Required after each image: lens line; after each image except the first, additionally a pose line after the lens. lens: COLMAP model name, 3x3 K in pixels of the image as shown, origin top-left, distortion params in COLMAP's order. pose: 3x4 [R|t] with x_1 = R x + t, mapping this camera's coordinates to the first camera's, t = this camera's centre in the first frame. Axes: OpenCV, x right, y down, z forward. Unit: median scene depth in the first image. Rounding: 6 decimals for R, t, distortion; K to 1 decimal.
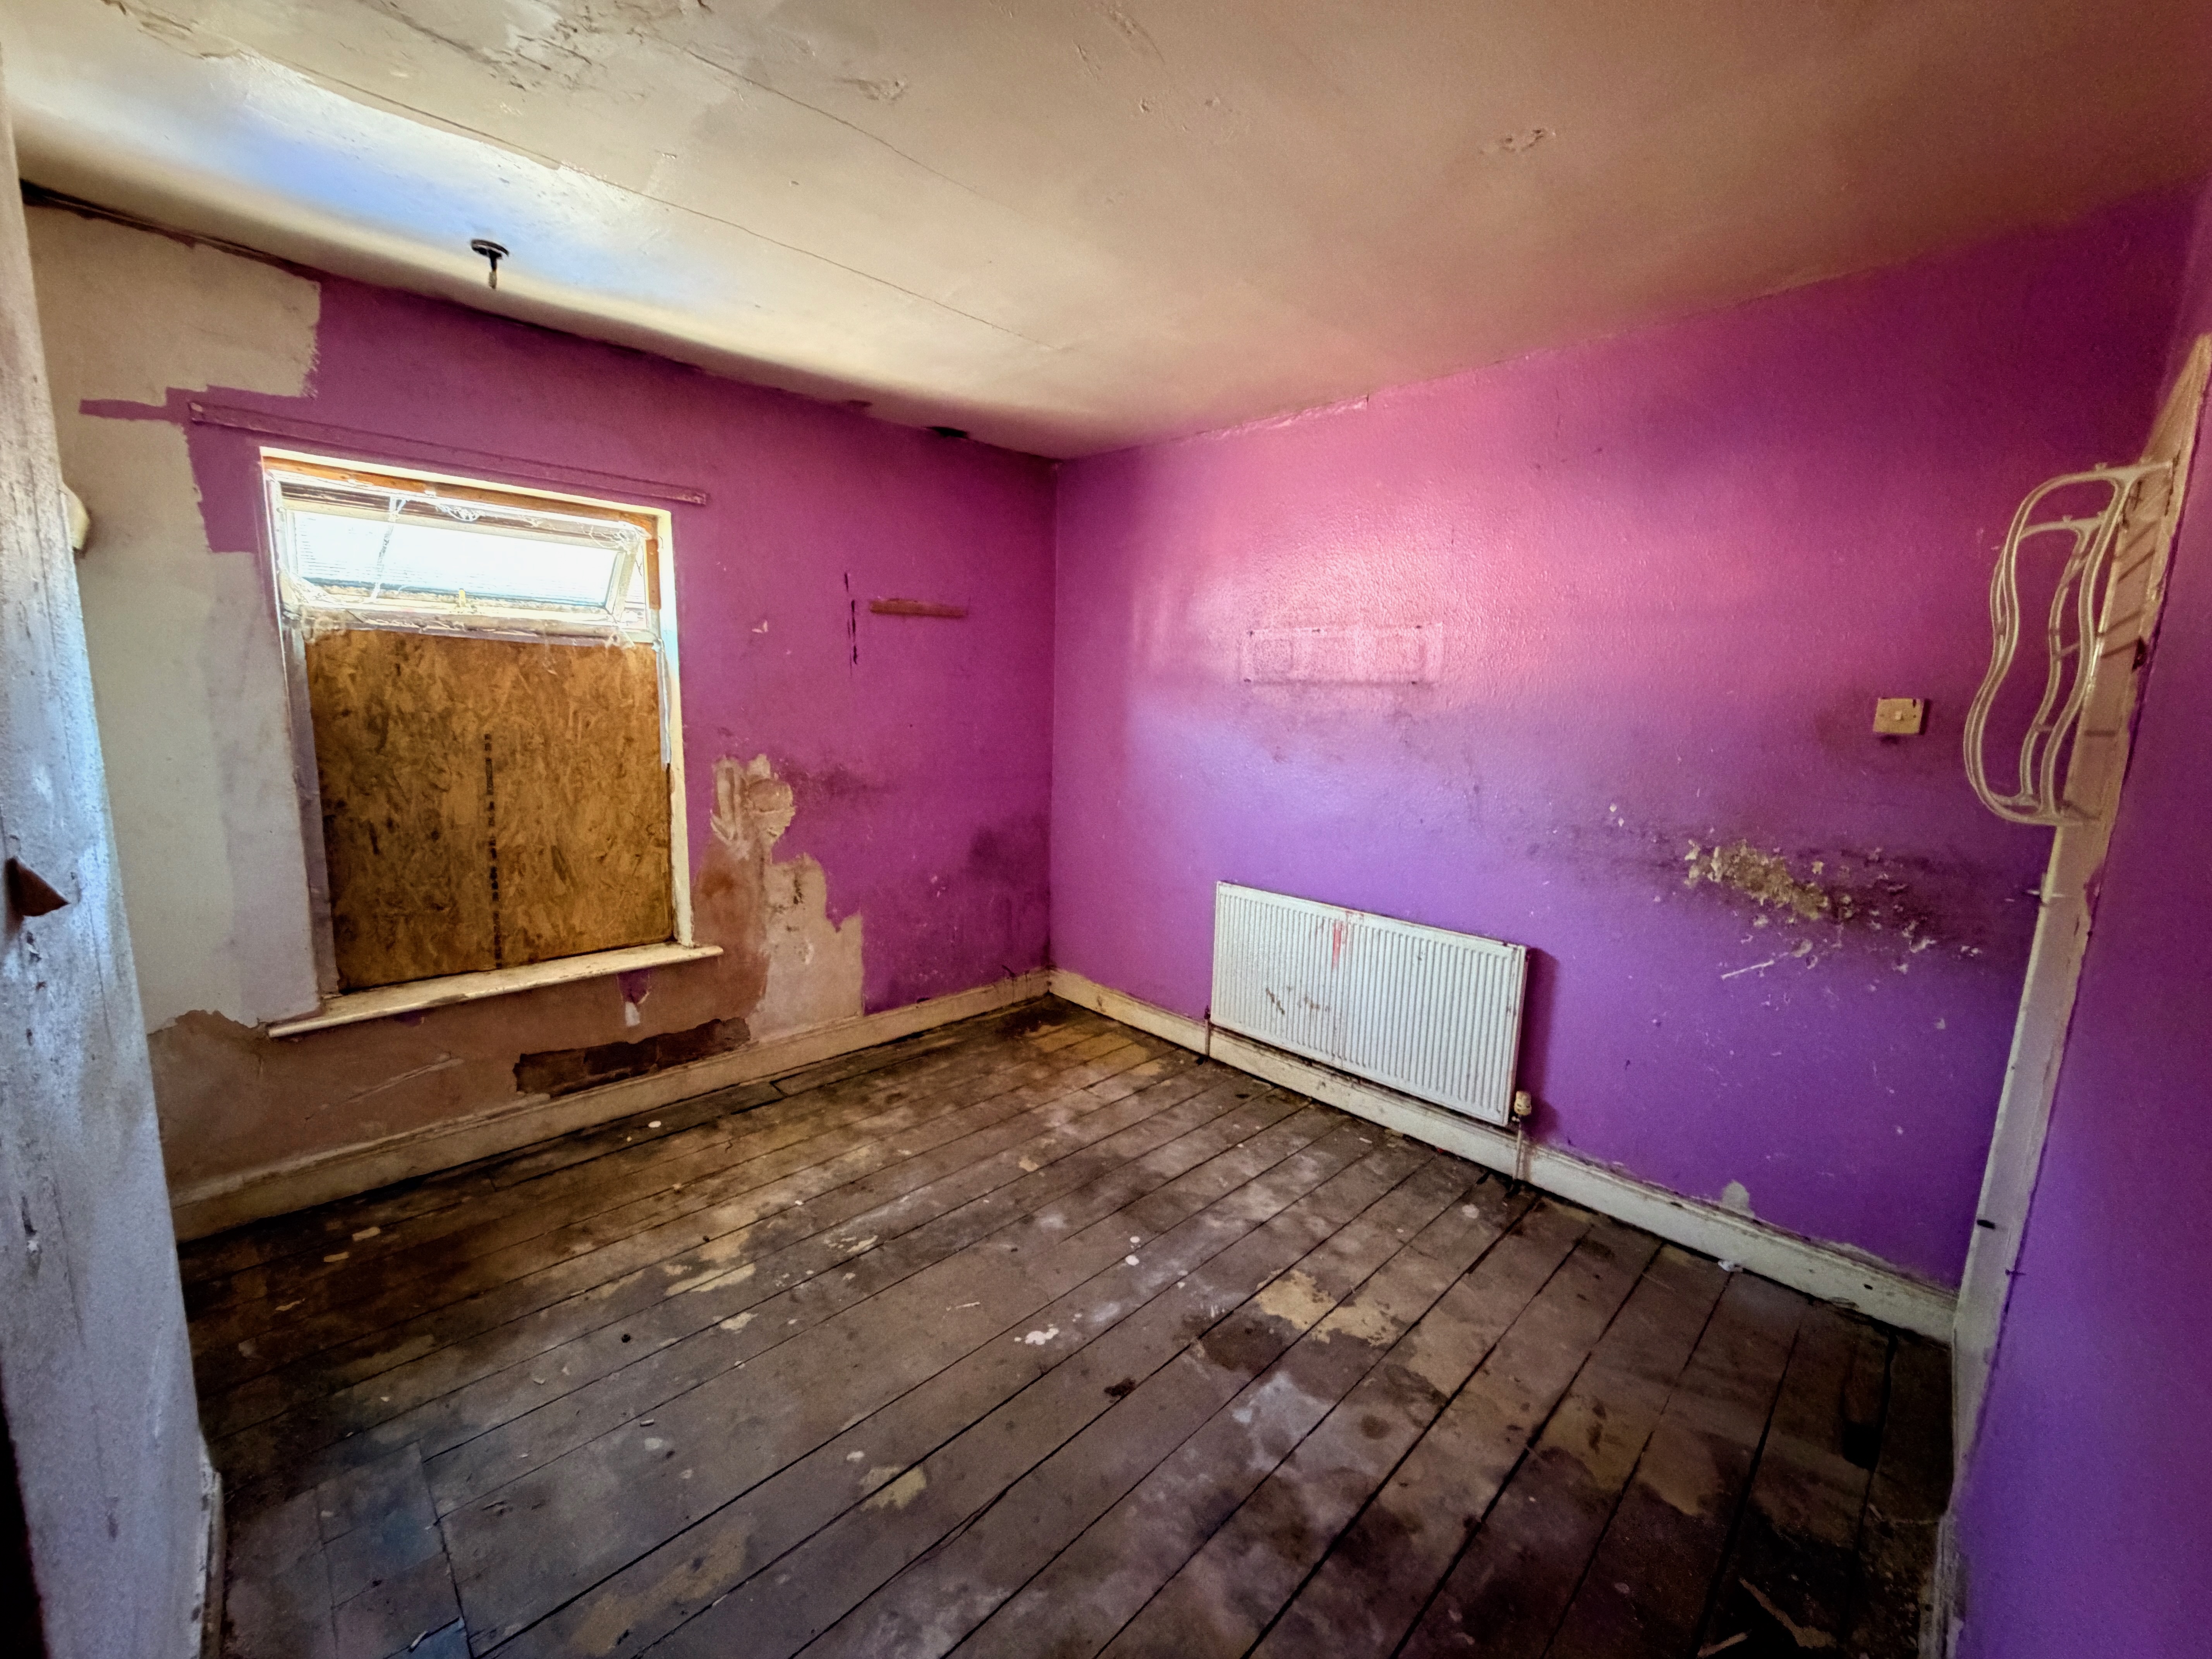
lens RADIAL K [[885.5, 0, 1102.9], [0, 885.5, 829.9], [0, 0, 1]] dist [-0.000754, 0.000060]
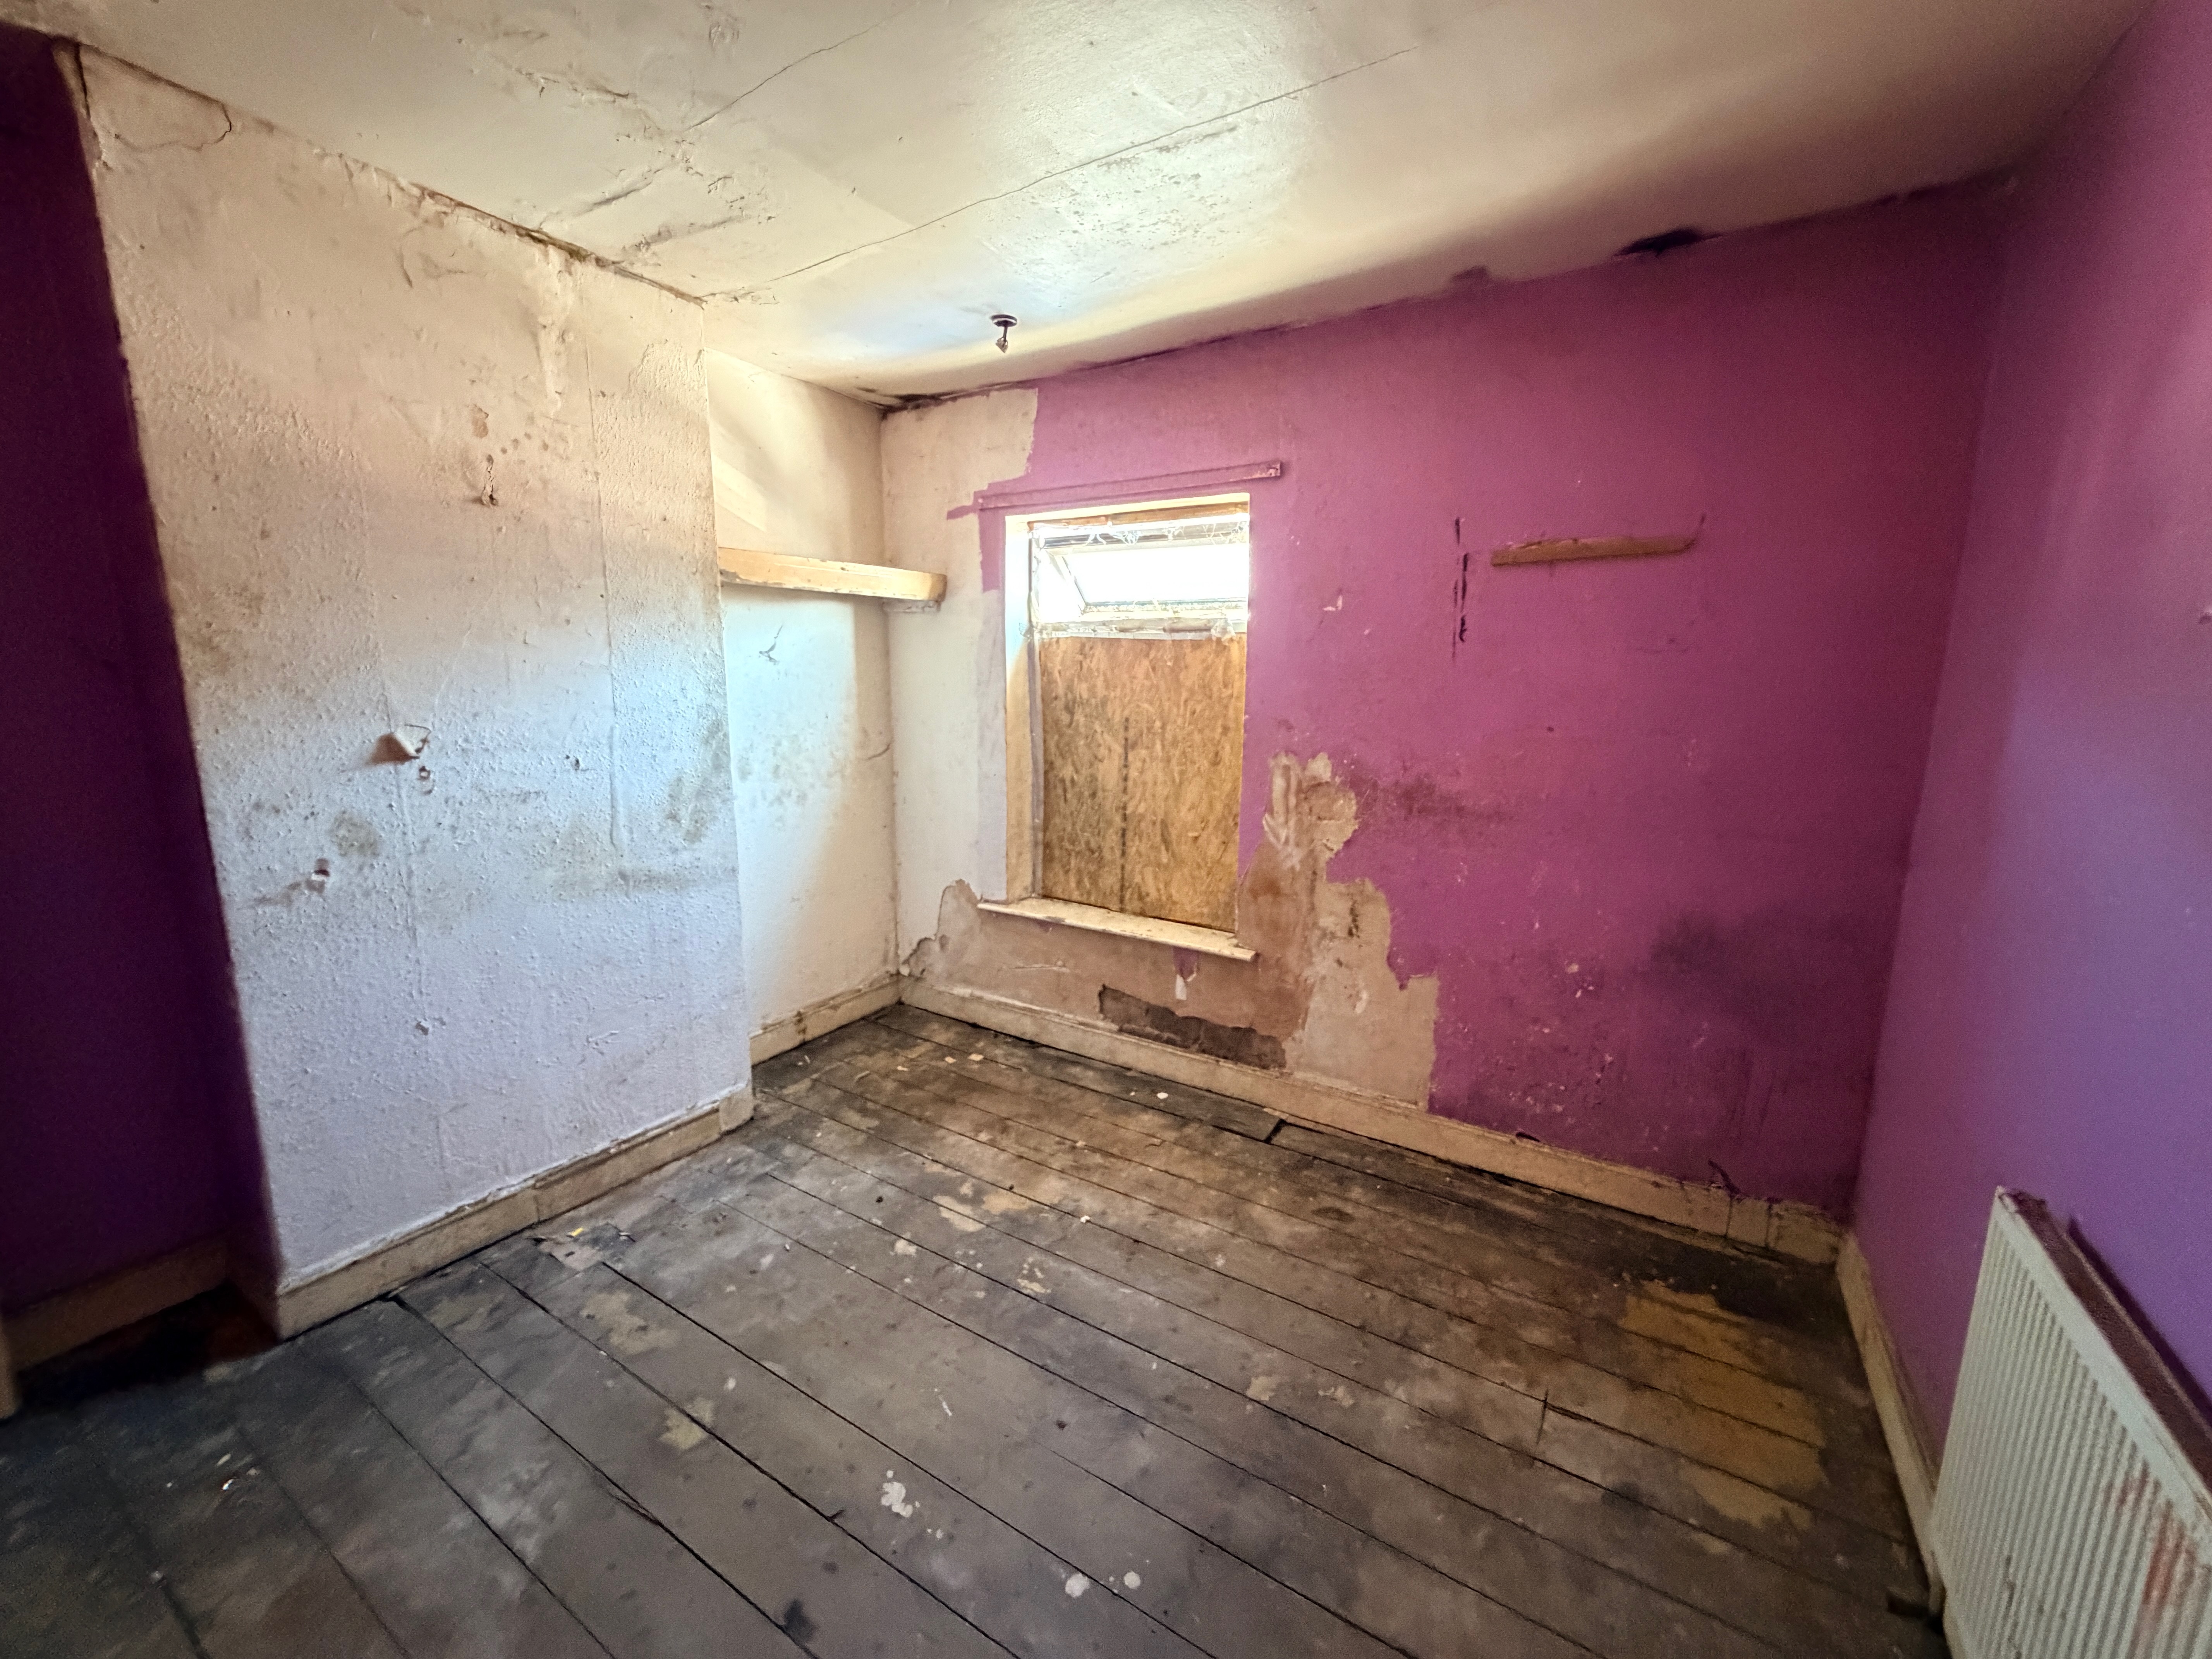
lens RADIAL K [[885.5, 0, 1100.9], [0, 885.5, 830.7], [0, 0, 1]] dist [-0.000754, 0.000060]
pose [[0.223178, 0.143811, -0.964111, 0.448985], [-0.158146, 0.981296, 0.109766, -0.078423], [0.961864, 0.127973, 0.241746, 0.651369]]
